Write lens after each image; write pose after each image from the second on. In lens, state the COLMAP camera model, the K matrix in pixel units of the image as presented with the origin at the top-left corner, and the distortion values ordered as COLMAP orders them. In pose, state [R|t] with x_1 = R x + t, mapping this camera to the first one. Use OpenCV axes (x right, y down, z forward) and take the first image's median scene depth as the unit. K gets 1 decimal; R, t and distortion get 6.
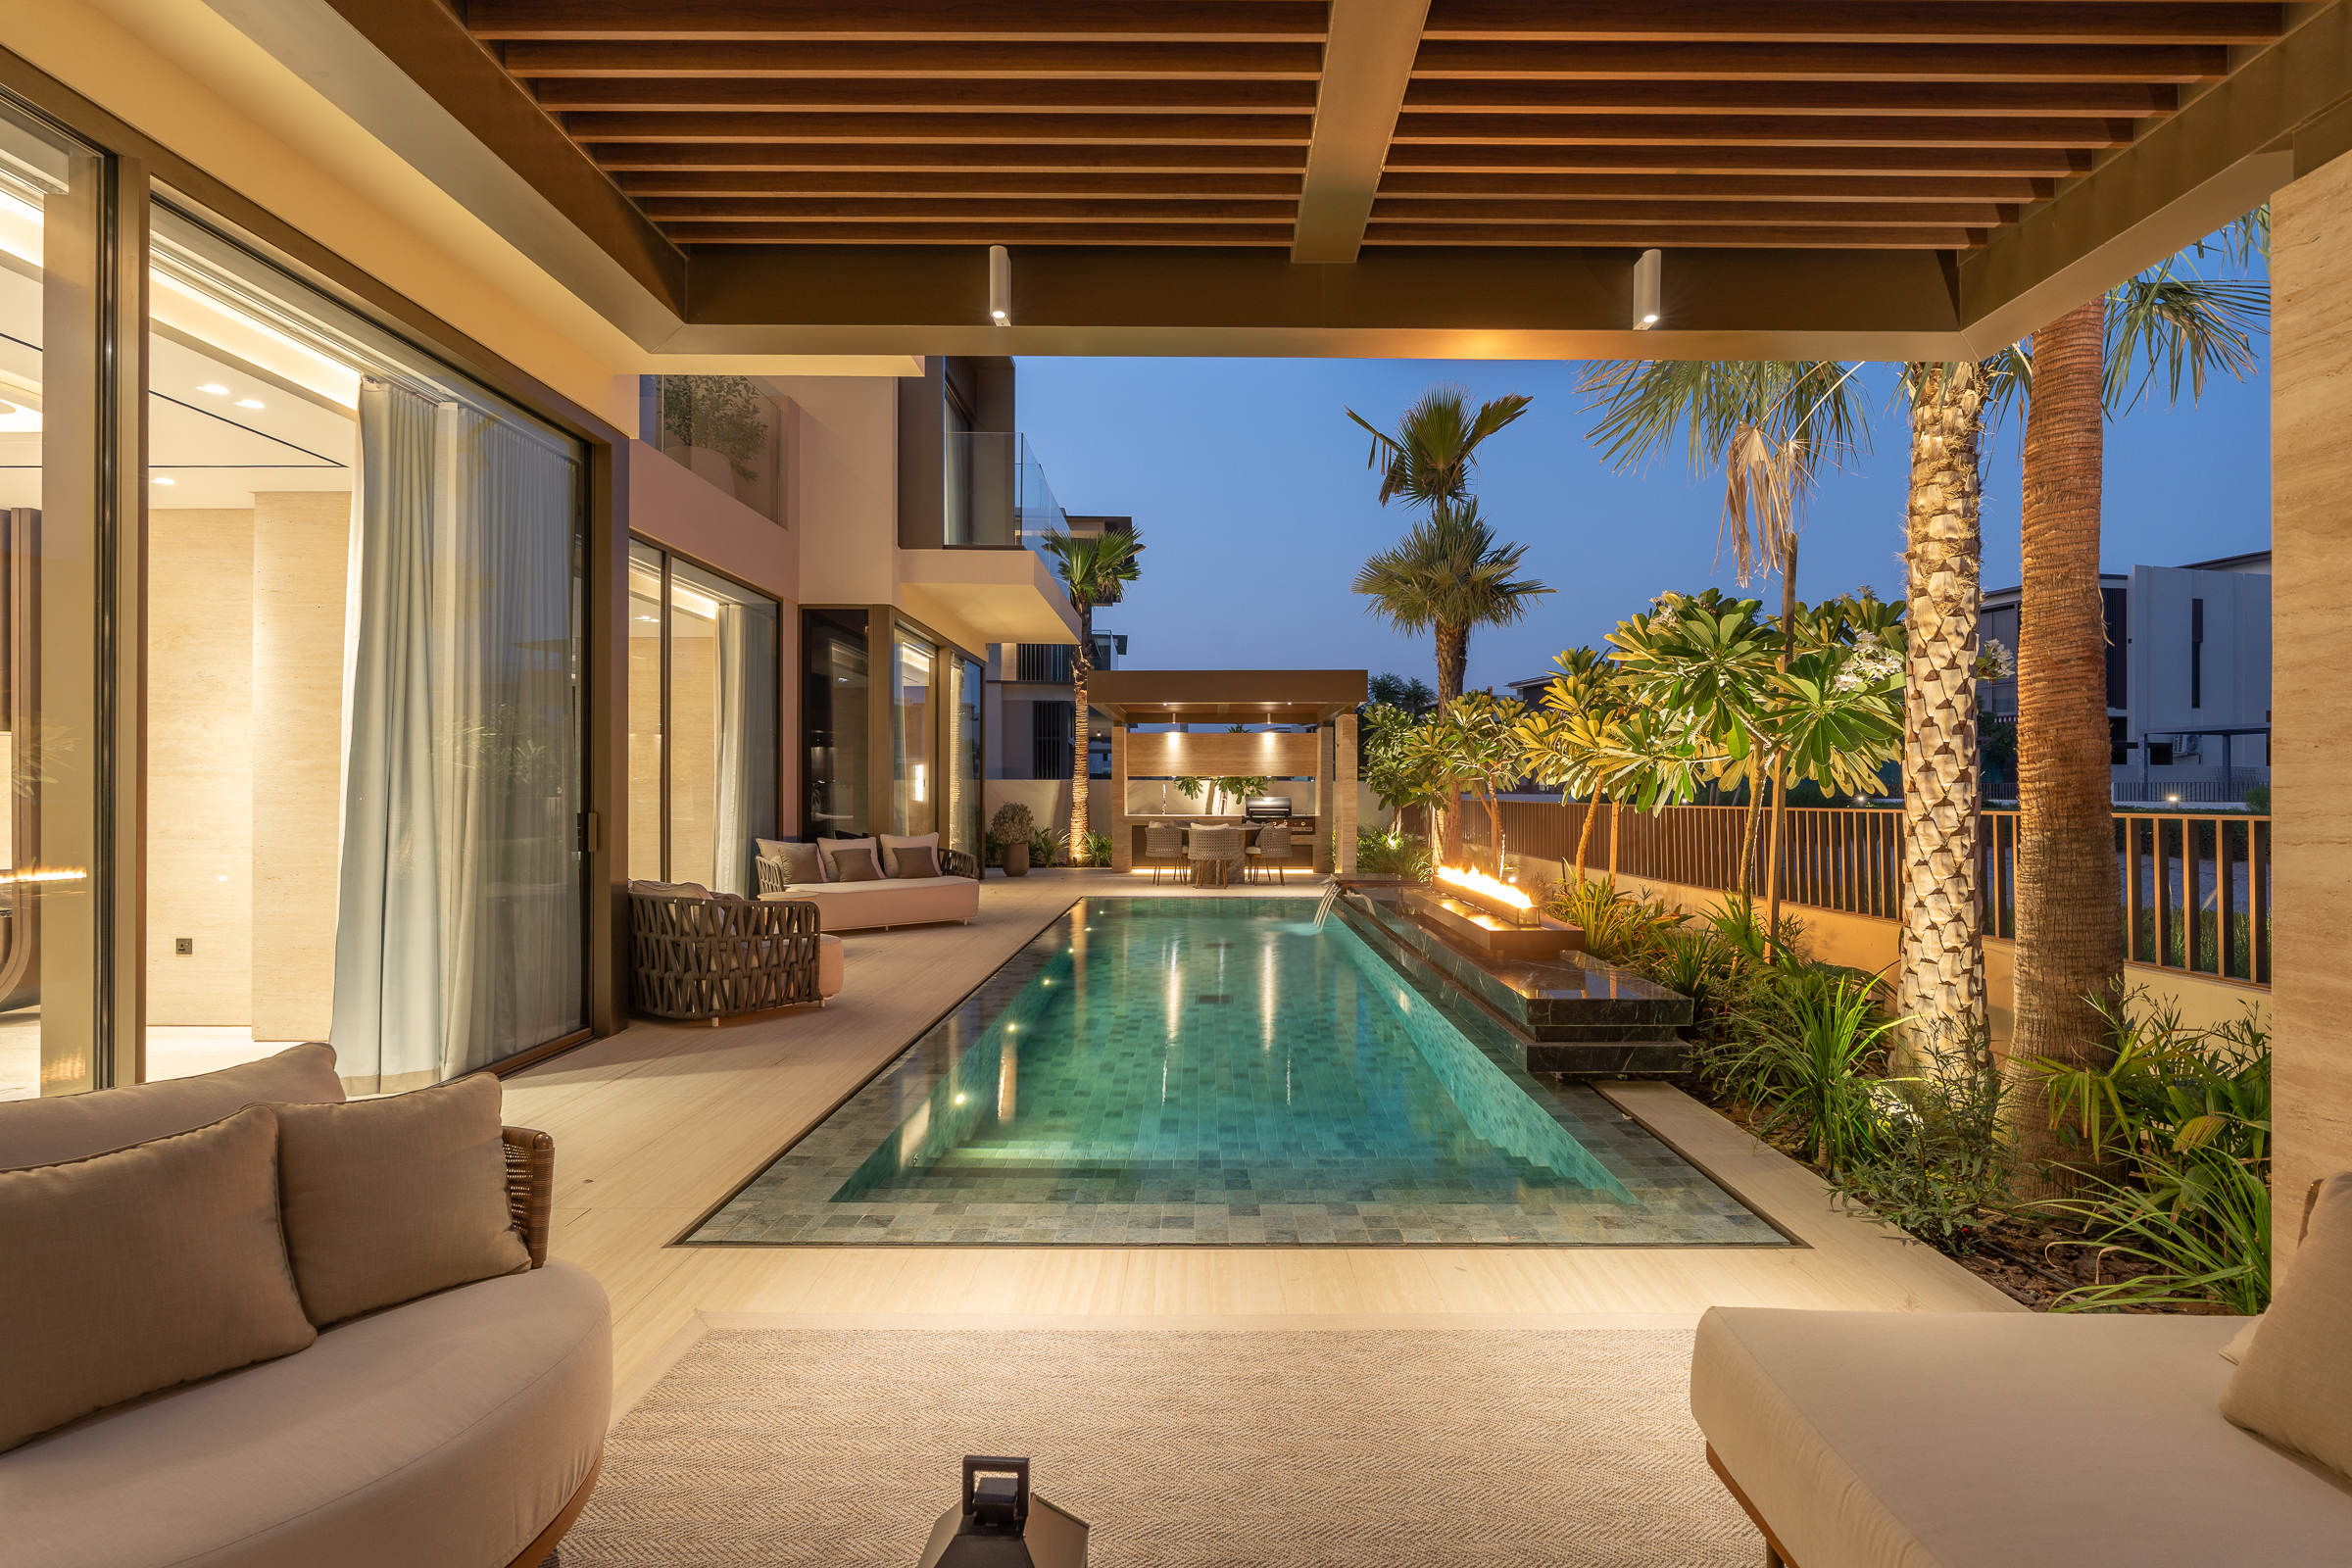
lens RADIAL K [[1077.2, 0, 1202.3], [0, 1077.2, 786.9], [0, 0, 1]] dist [-0.004198, -0.000471]
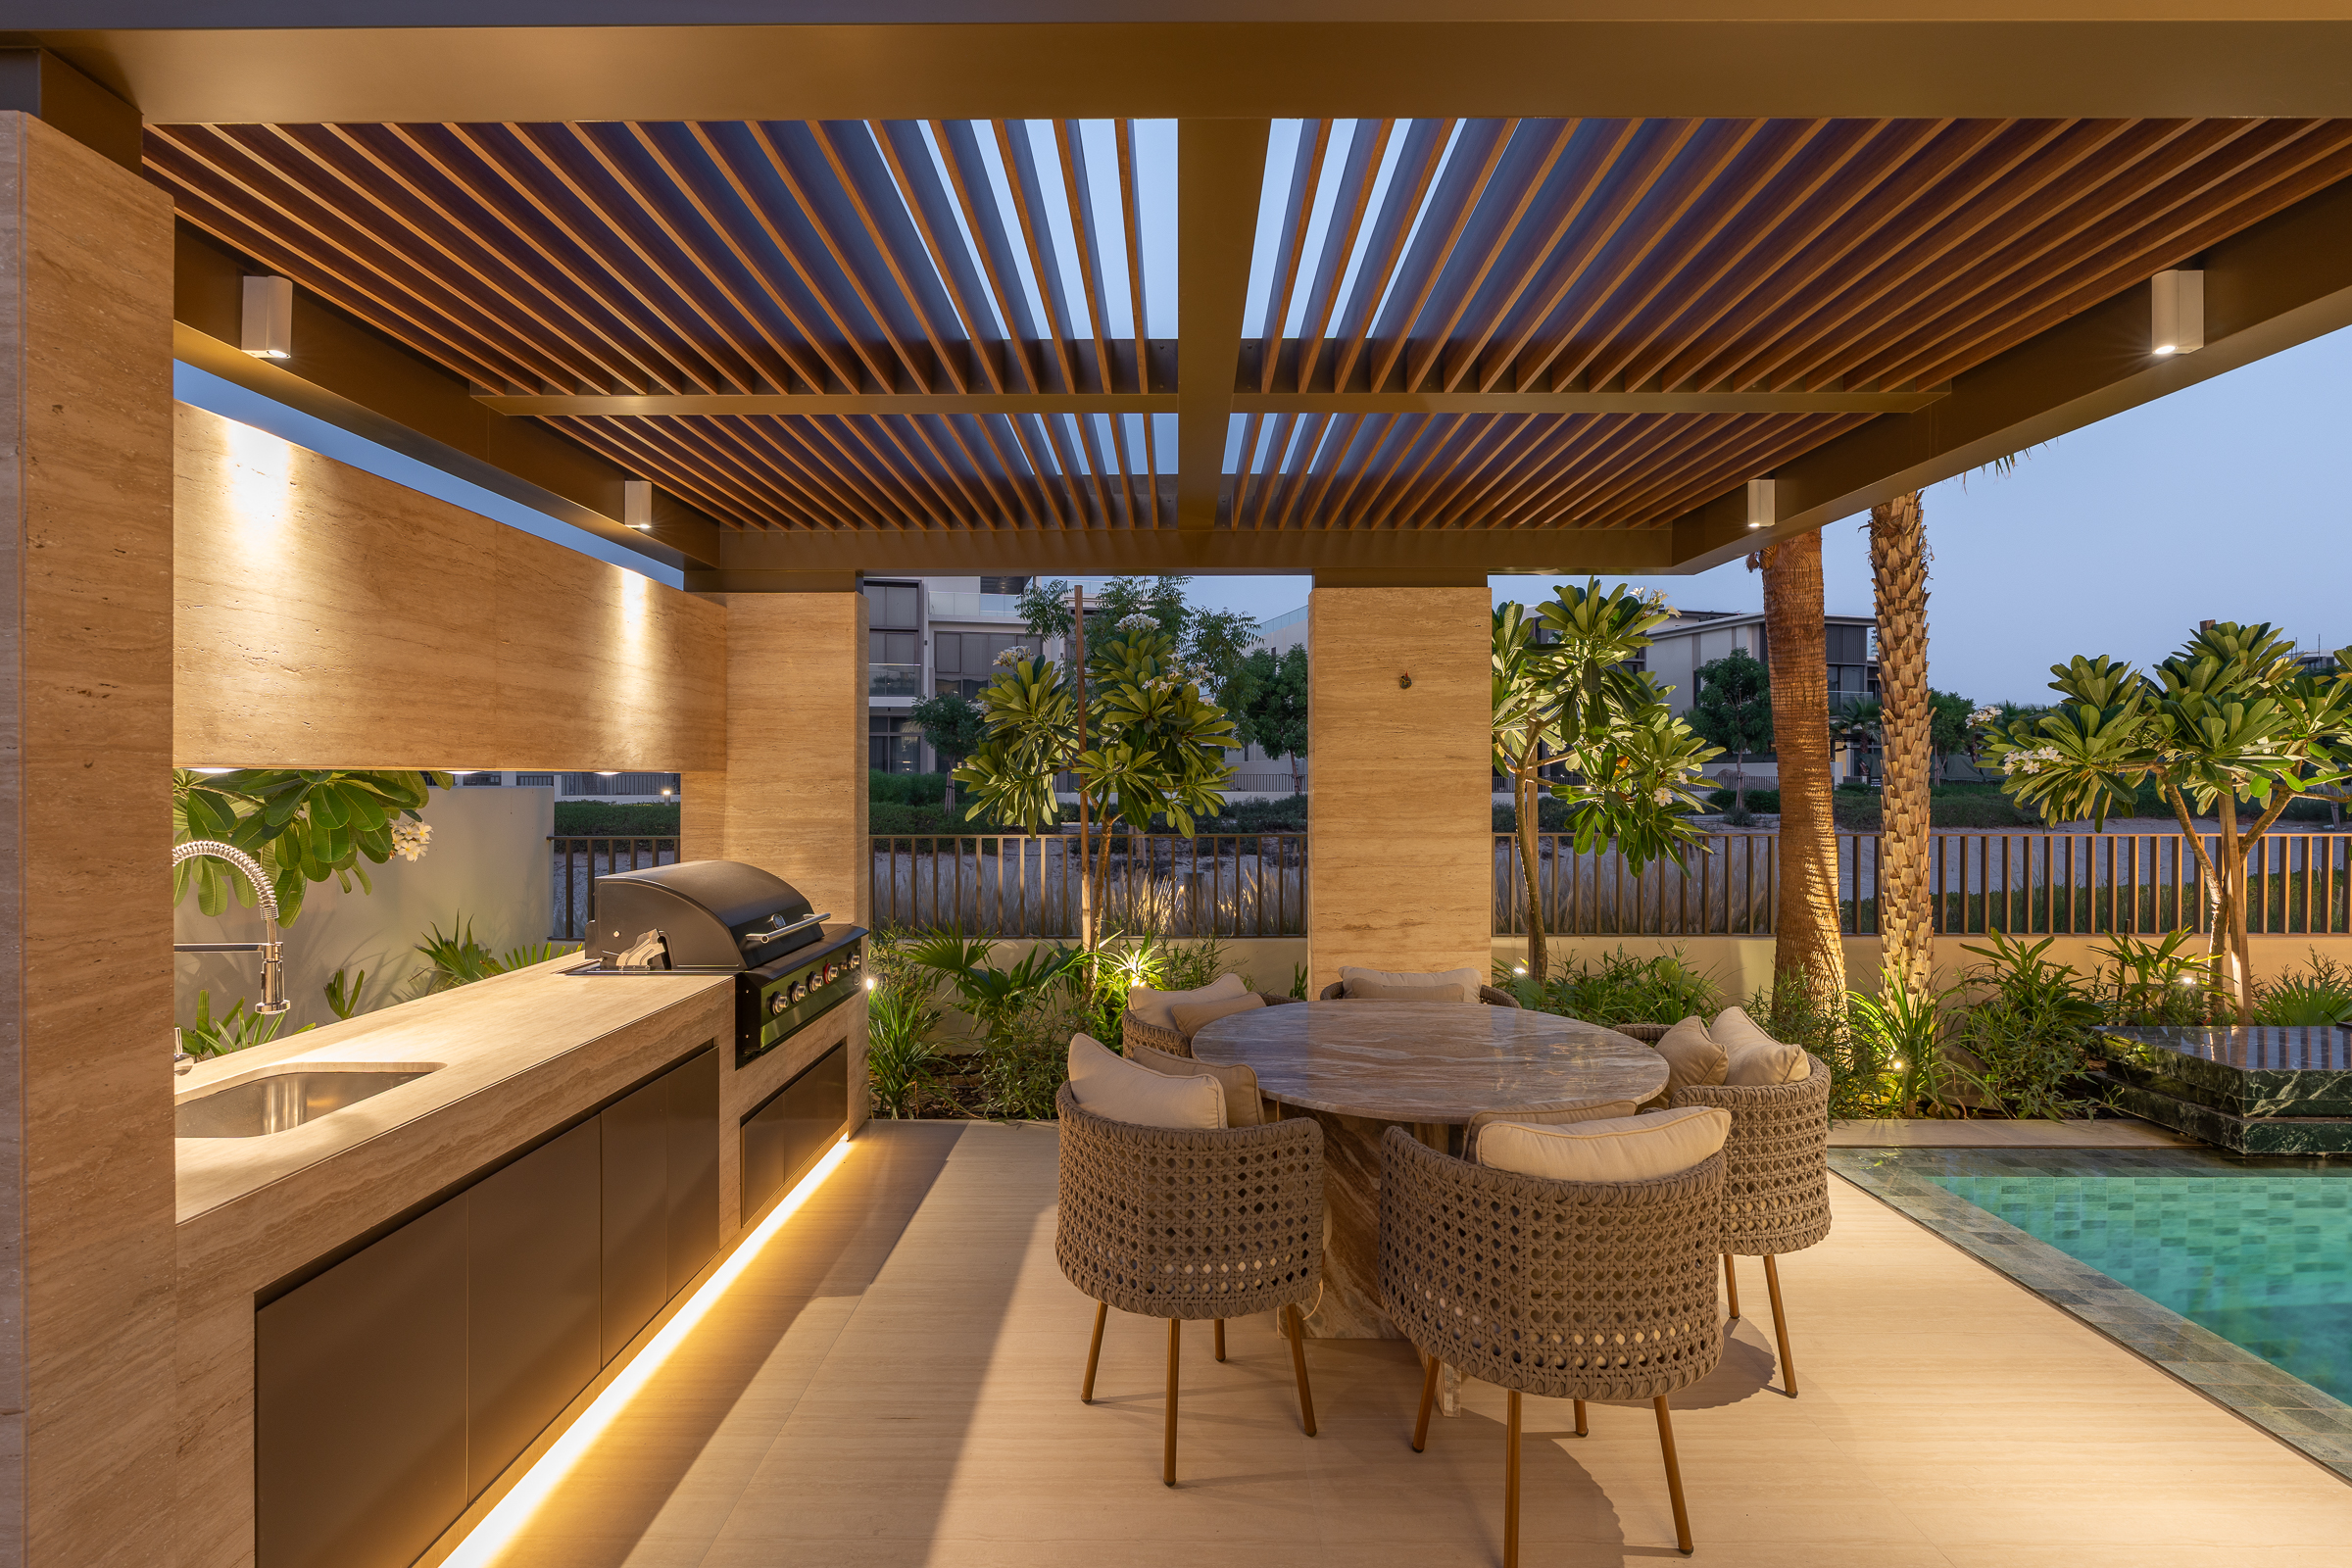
lens RADIAL K [[1086.4, 0, 1172.9], [0, 1086.4, 794.8], [0, 0, 1]] dist [-0.000441, 0.000178]
pose [[0.004124, -0.018625, 0.999818, -0.276382], [-0.002735, 0.999823, 0.018636, -0.019523], [-0.999988, -0.002811, 0.004072, 1.653826]]
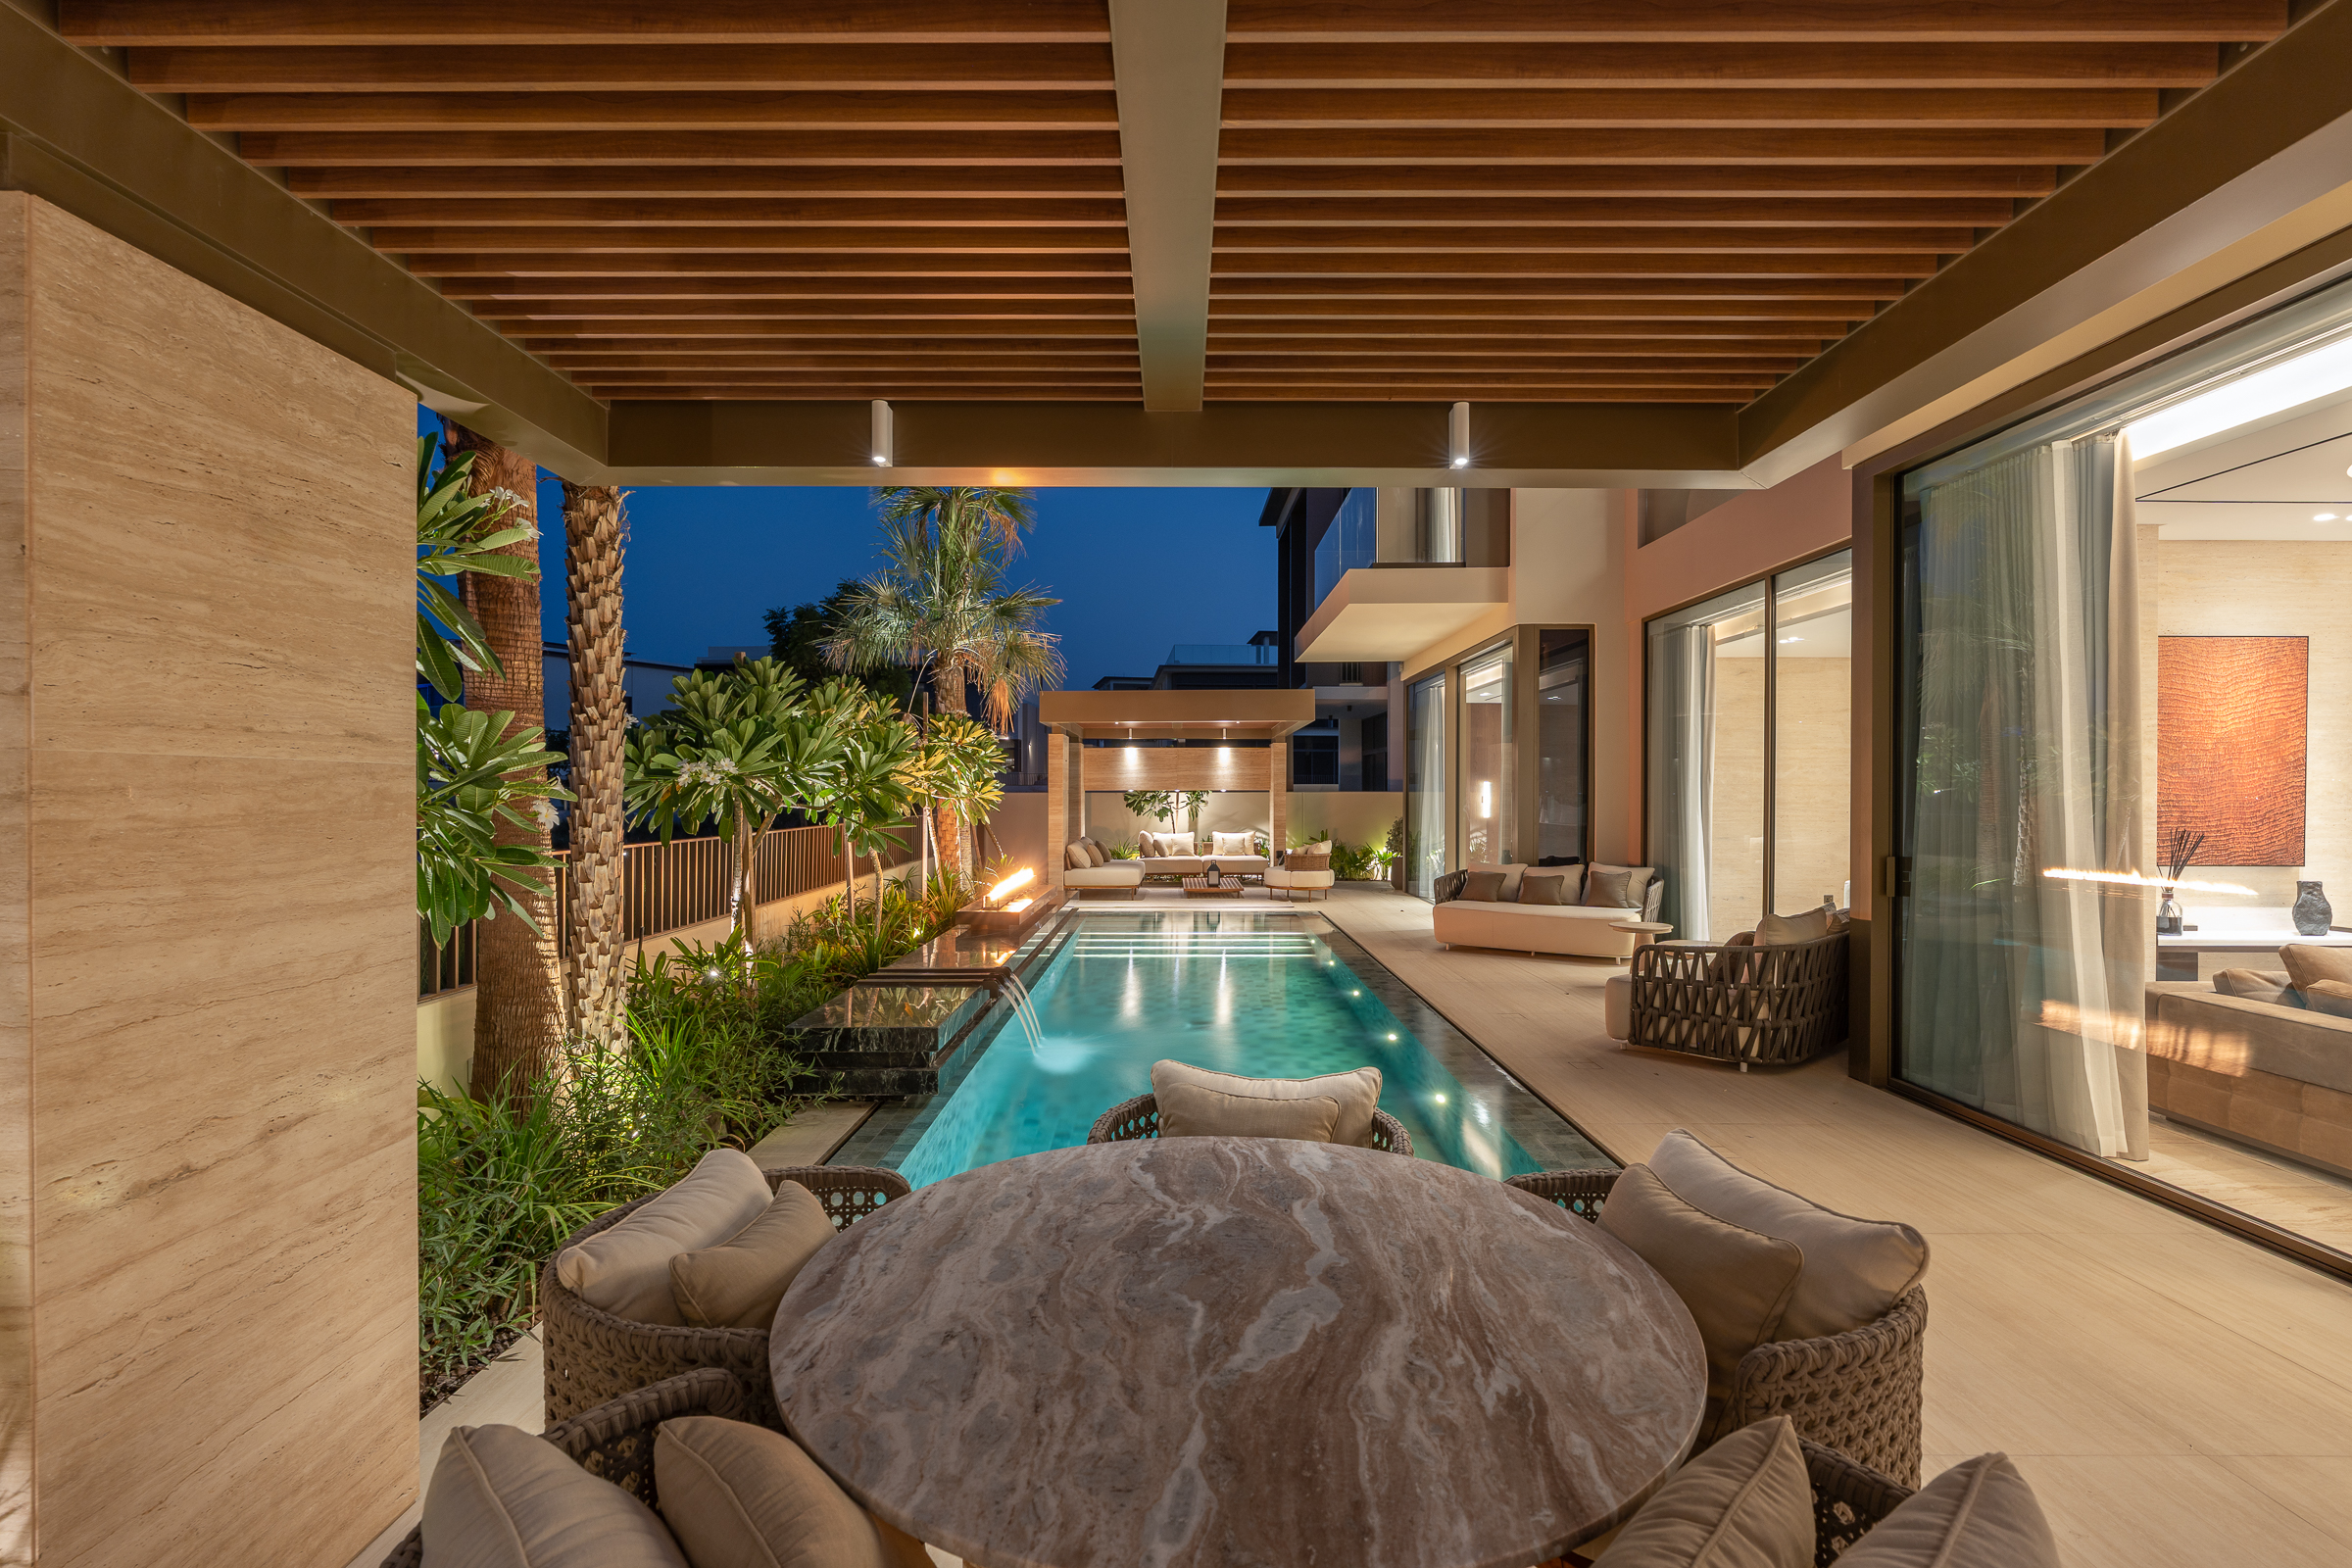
lens RADIAL K [[1059.1, 0, 1181.1], [0, 1059.1, 807.1], [0, 0, 1]] dist [-0.006186, 0.000335]
pose [[-0.999993, -0.000666, 0.003768, 0.033508], [-0.000636, 0.999969, 0.007893, -0.014849], [-0.003773, 0.007891, -0.999962, 1.743695]]
